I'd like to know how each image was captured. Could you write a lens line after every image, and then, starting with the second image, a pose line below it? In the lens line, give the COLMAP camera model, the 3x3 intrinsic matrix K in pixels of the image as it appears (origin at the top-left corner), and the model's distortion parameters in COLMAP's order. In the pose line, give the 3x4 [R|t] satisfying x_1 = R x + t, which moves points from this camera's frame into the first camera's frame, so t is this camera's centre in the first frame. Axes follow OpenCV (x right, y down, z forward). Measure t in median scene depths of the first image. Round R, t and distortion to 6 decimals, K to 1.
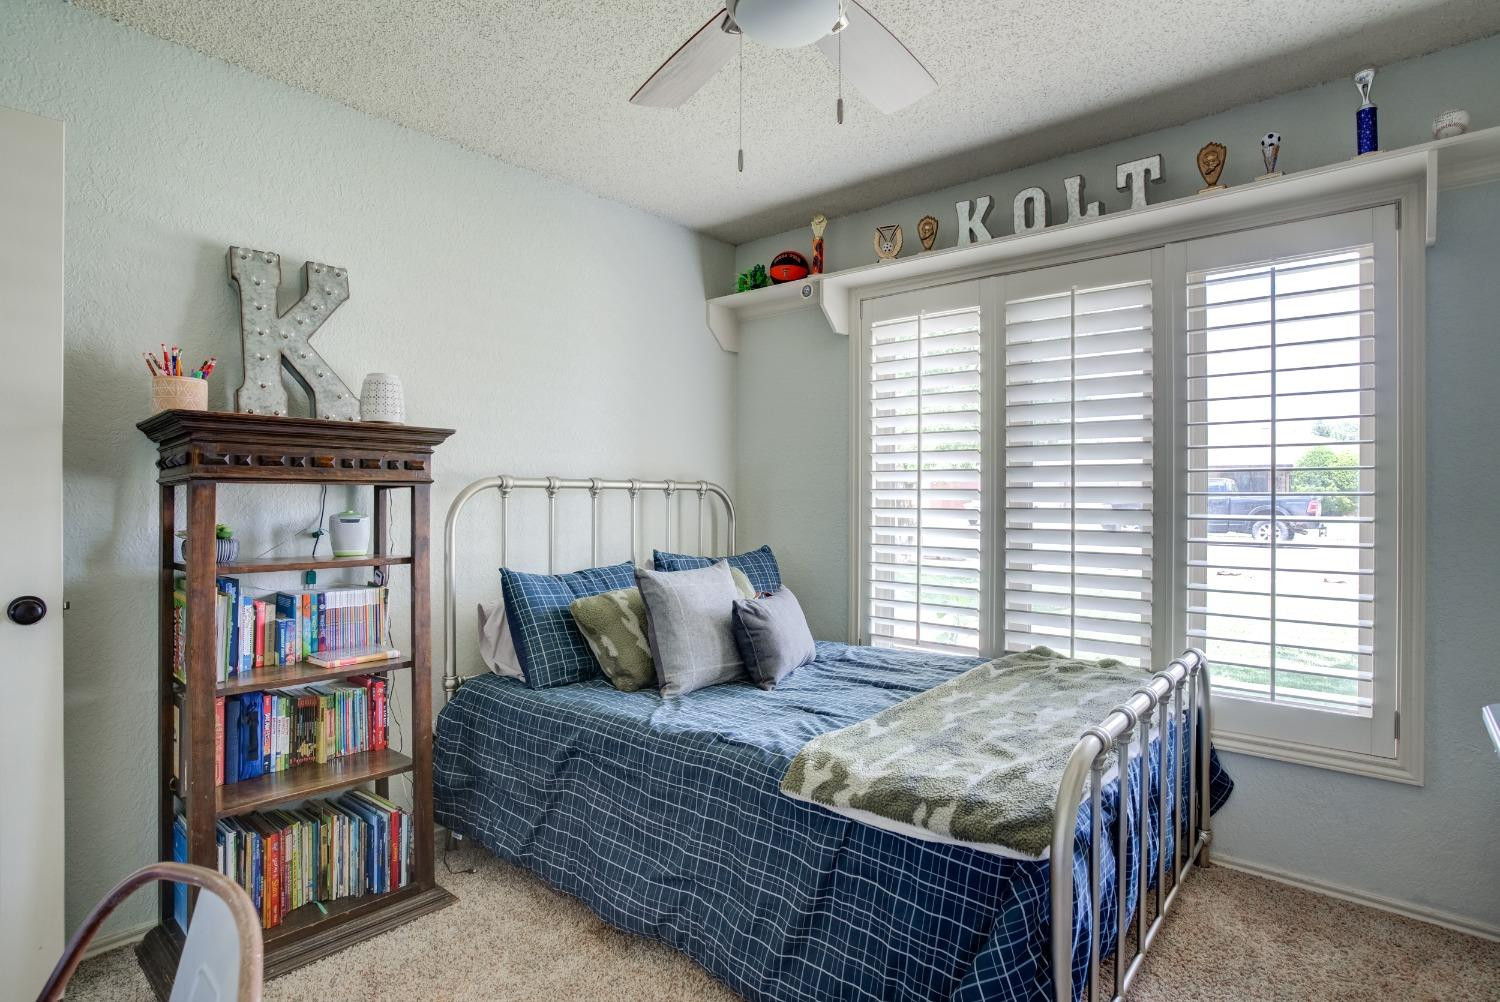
lens RADIAL K [[781.8, 0, 750.0], [0, 781.8, 501.0], [0, 0, 1]] dist [-0.079429, 0.042881]
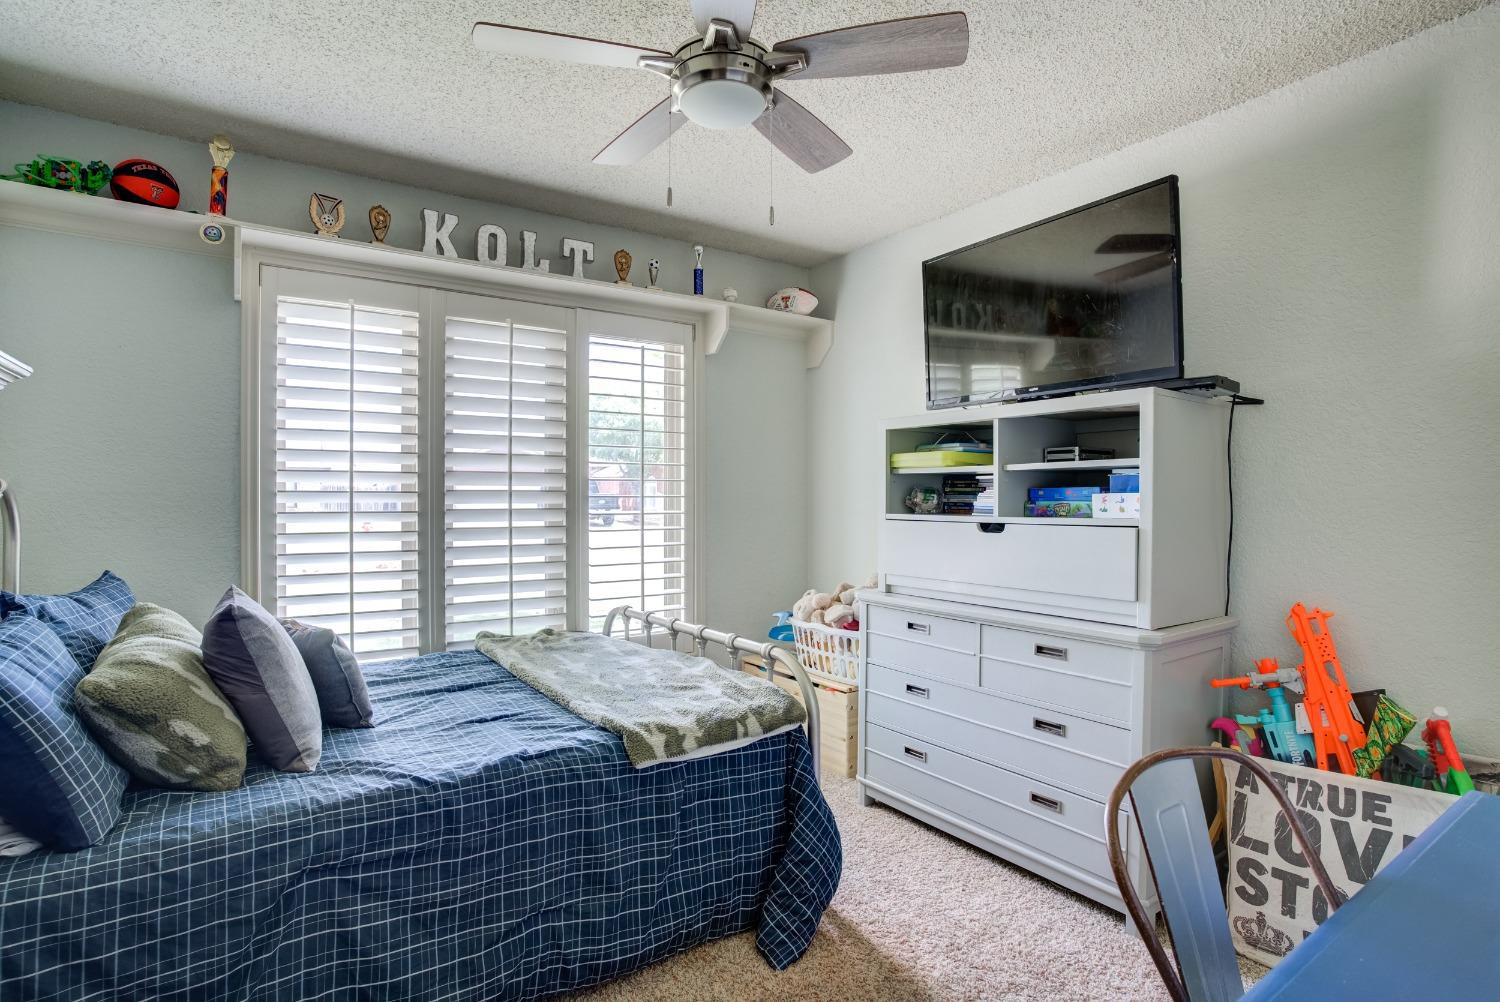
lens RADIAL K [[746.2, 0, 755.0], [0, 746.2, 509.0], [0, 0, 1]] dist [-0.072799, 0.033307]
pose [[0.242865, -0.017968, 0.969894, -0.688558], [0.005739, 0.999838, 0.017086, -0.007862], [-0.970043, 0.001416, 0.242929, 0.422617]]
